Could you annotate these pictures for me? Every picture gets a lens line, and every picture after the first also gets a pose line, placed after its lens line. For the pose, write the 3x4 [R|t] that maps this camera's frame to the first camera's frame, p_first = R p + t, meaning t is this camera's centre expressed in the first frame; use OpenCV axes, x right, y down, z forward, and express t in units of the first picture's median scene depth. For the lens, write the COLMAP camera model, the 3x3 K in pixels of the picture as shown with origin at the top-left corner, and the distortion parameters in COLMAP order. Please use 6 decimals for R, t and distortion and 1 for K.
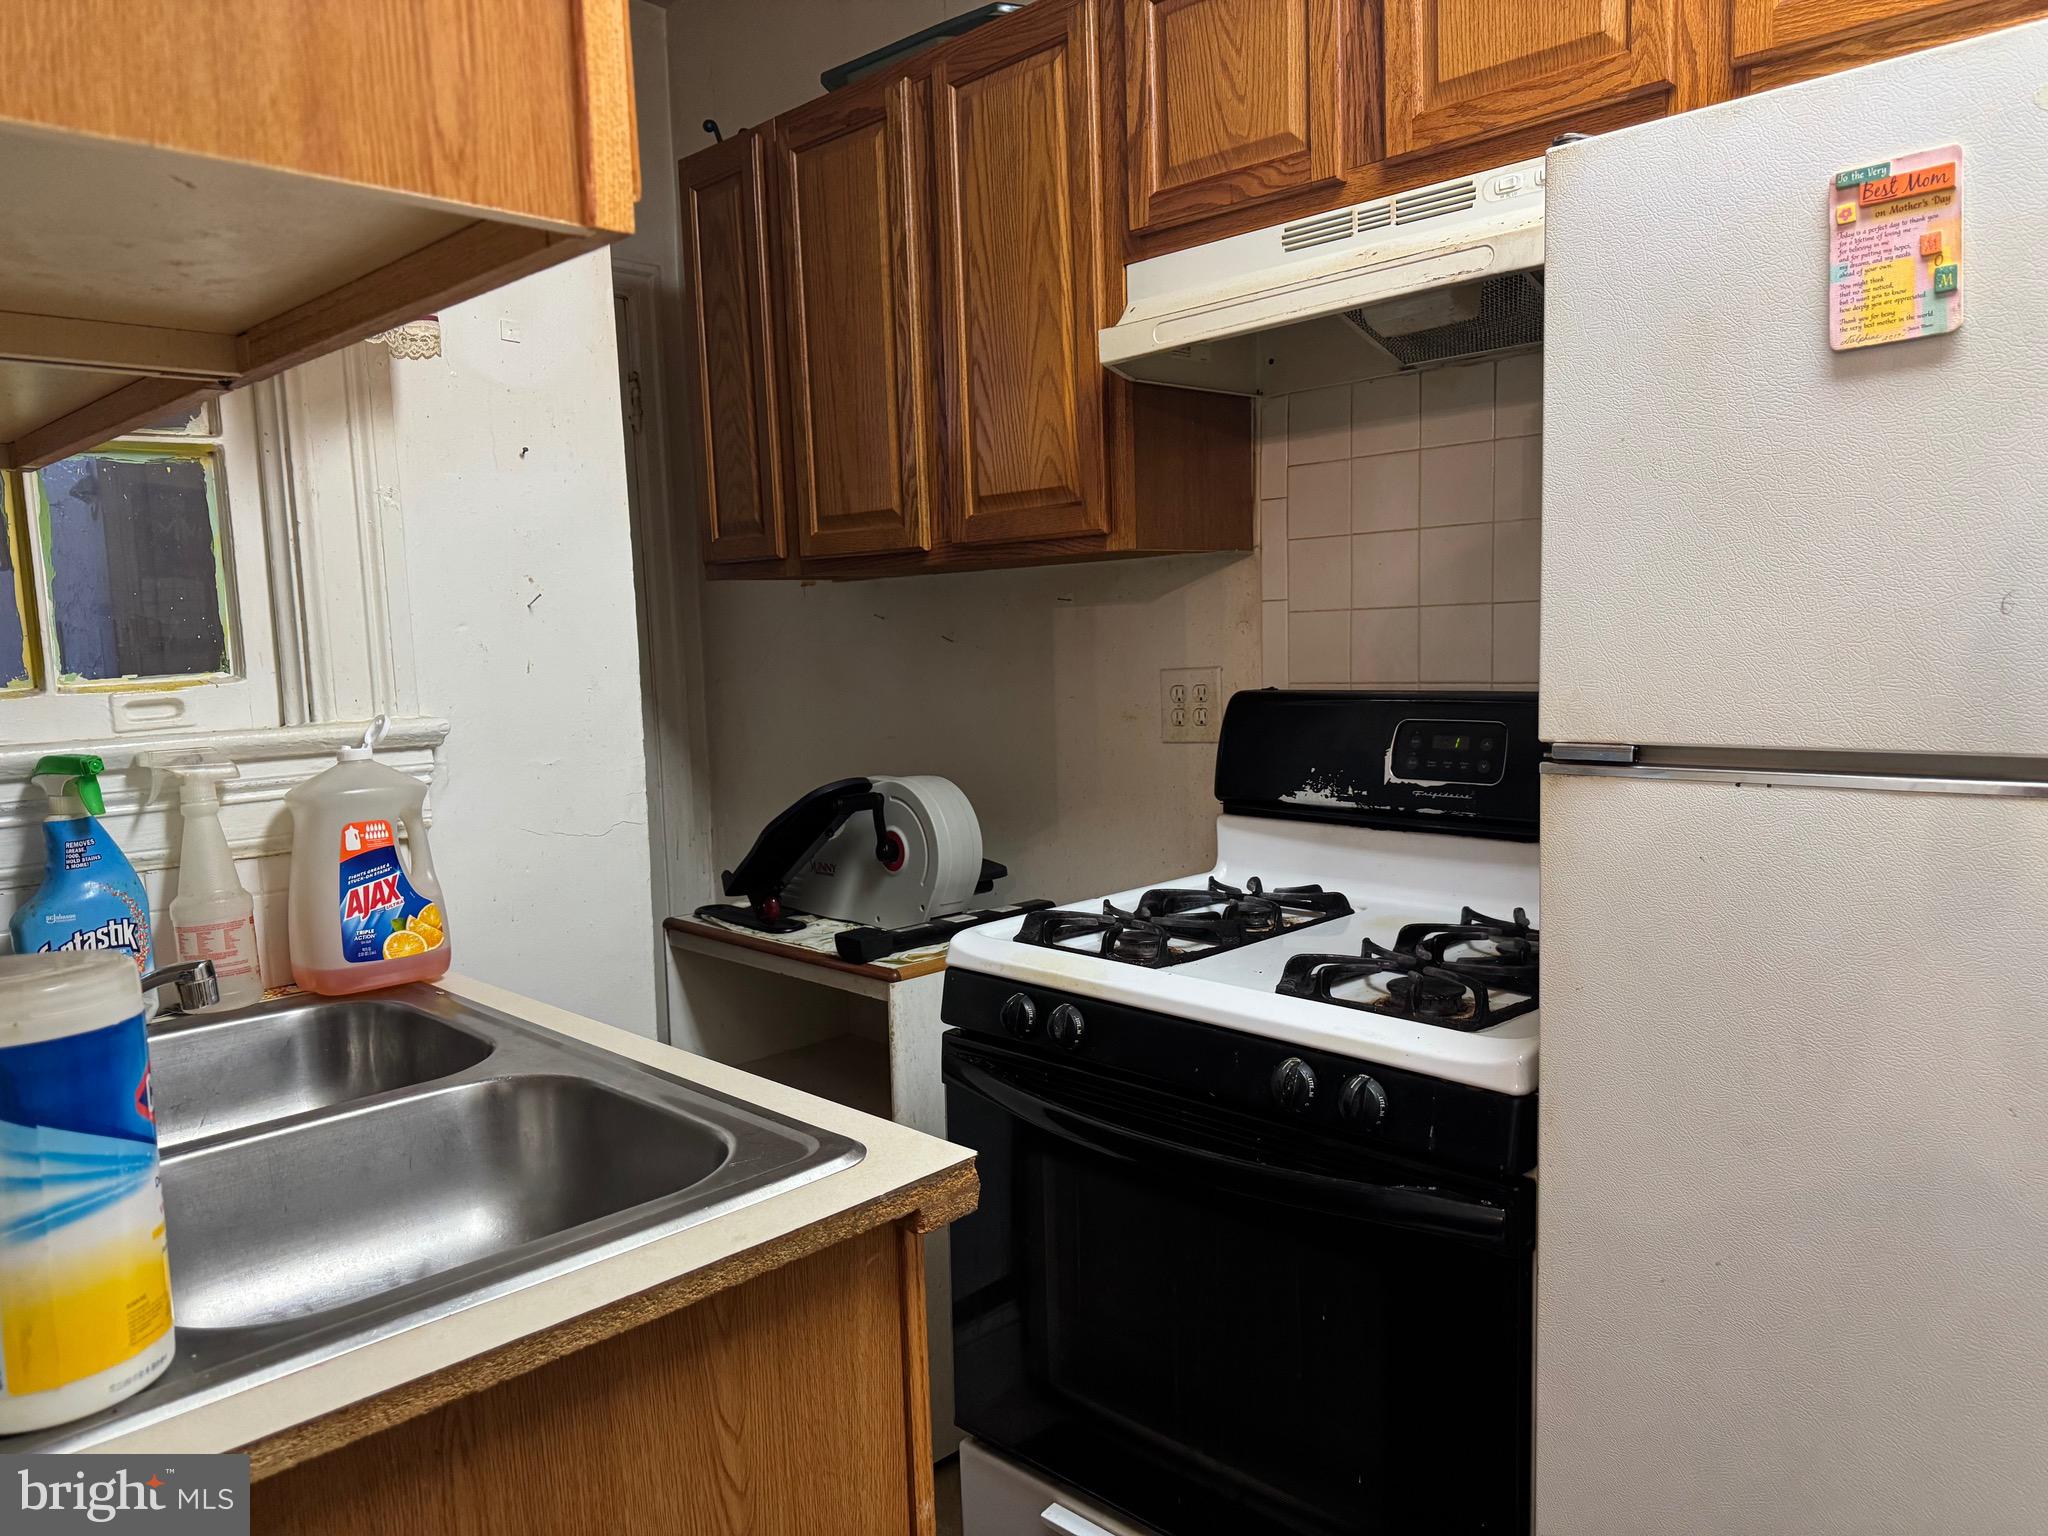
lens RADIAL K [[1453.6, 0, 1031.6], [0, 1453.6, 777.4], [0, 0, 1]] dist [0.032684, -0.040167]
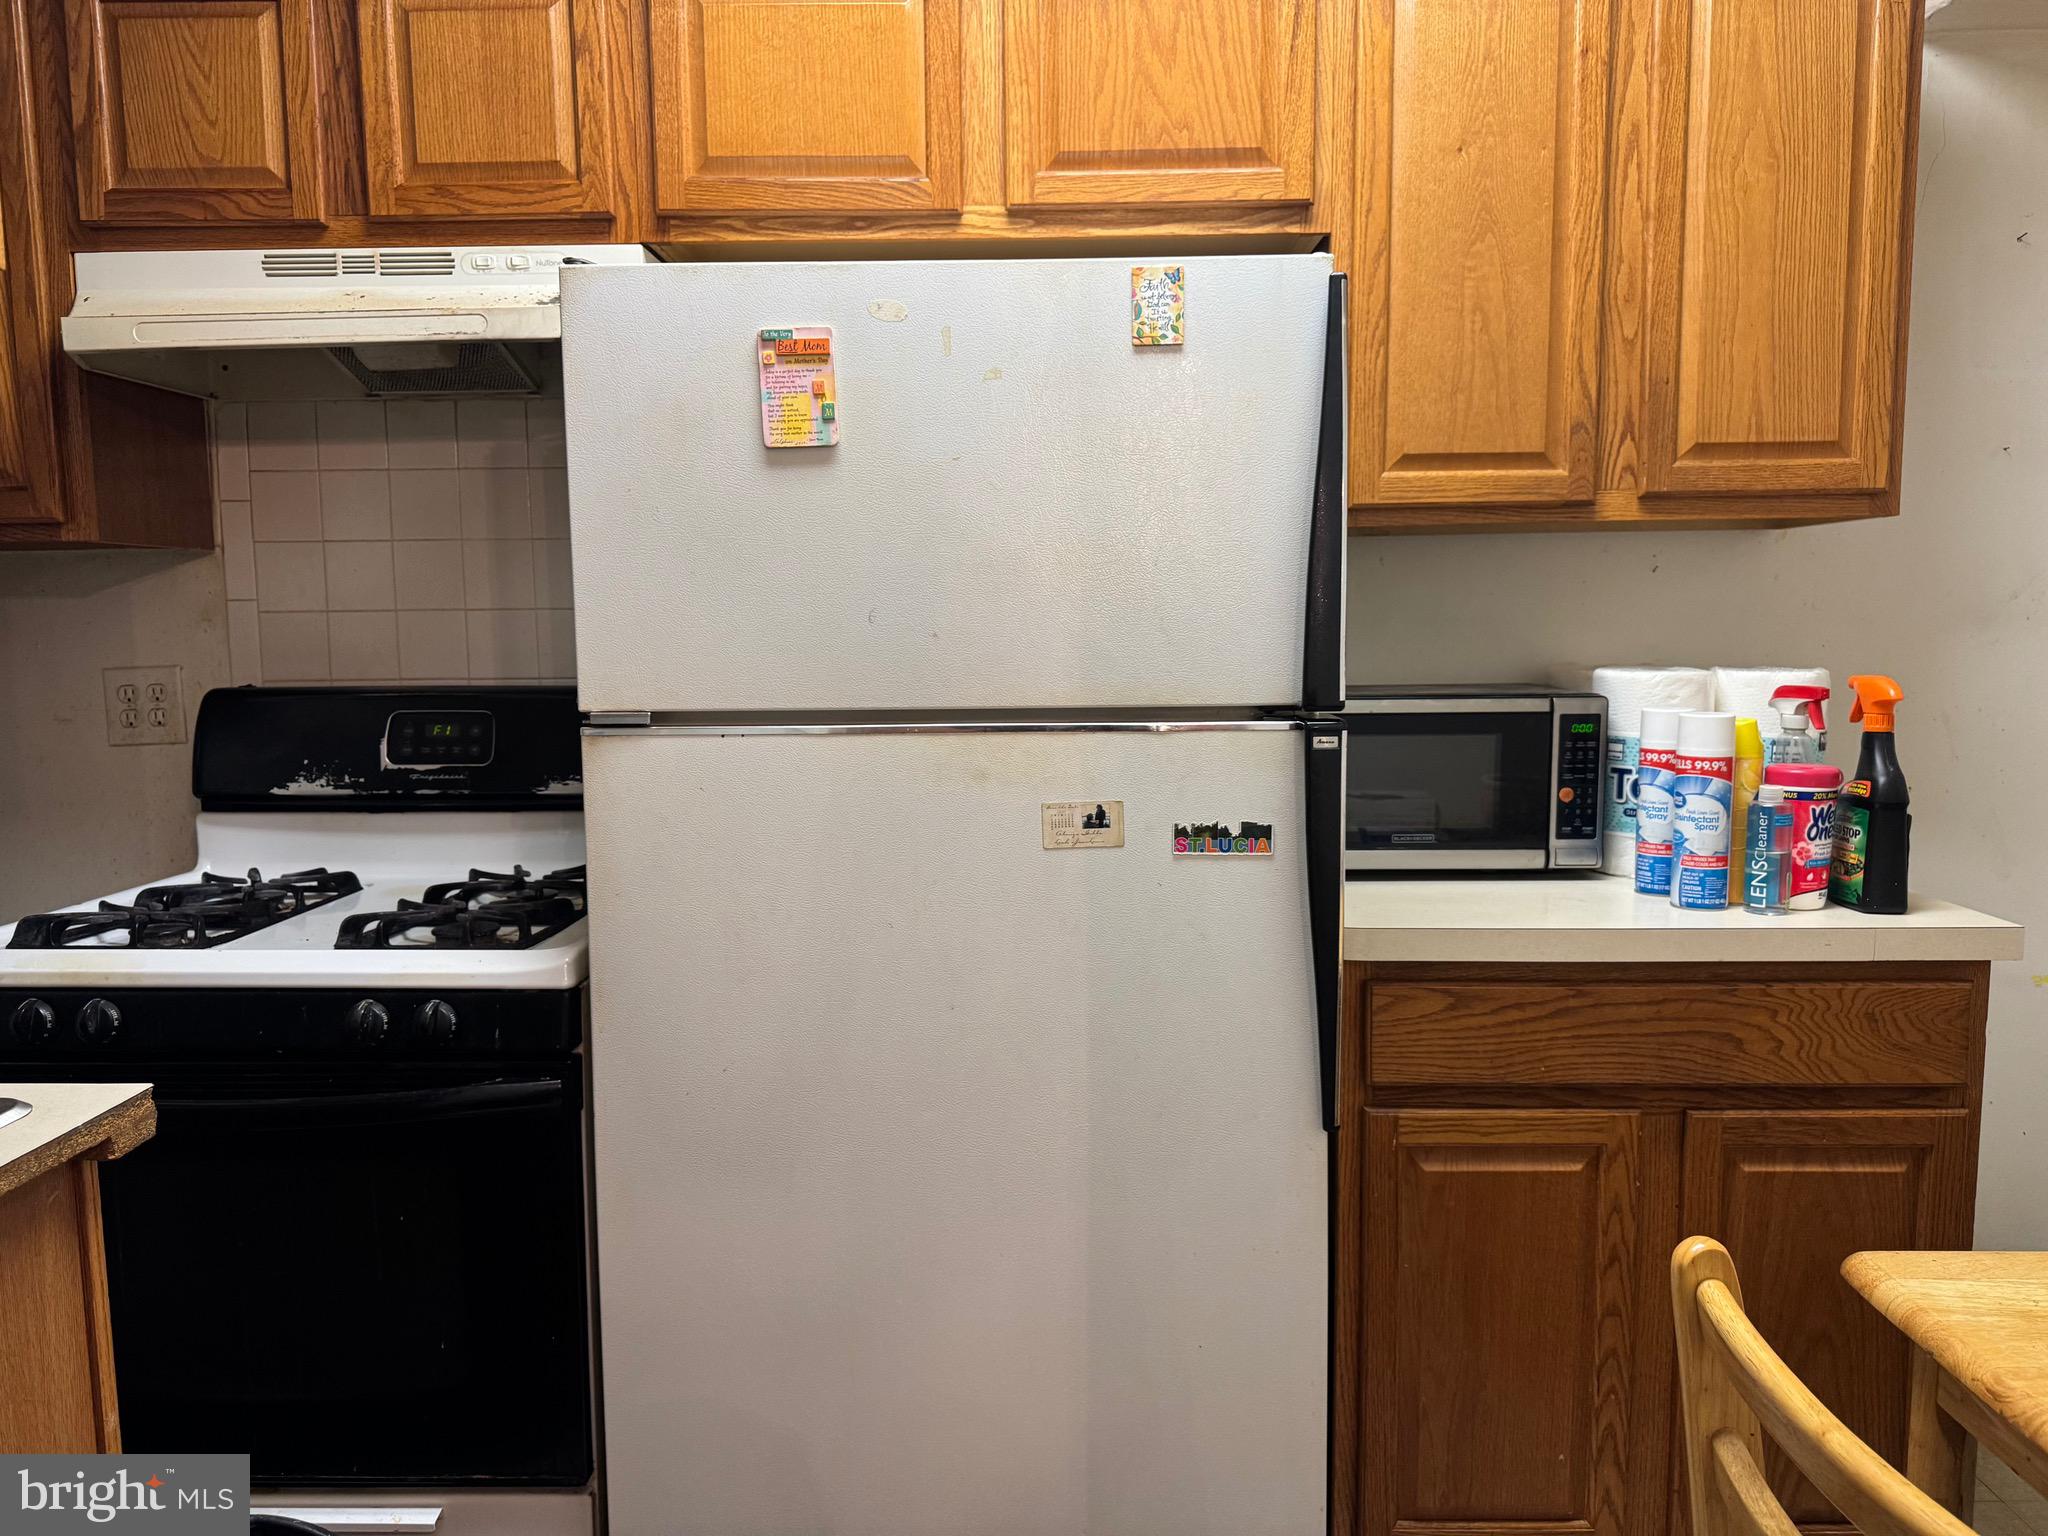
lens RADIAL K [[1443.2, 0, 1009.6], [0, 1443.2, 763.7], [0, 0, 1]] dist [0.080175, -0.047125]
pose [[0.741405, -0.046932, 0.669414, -0.173536], [0.060122, 0.998185, 0.003395, 0.028903], [-0.668359, 0.037730, 0.742882, -0.167679]]
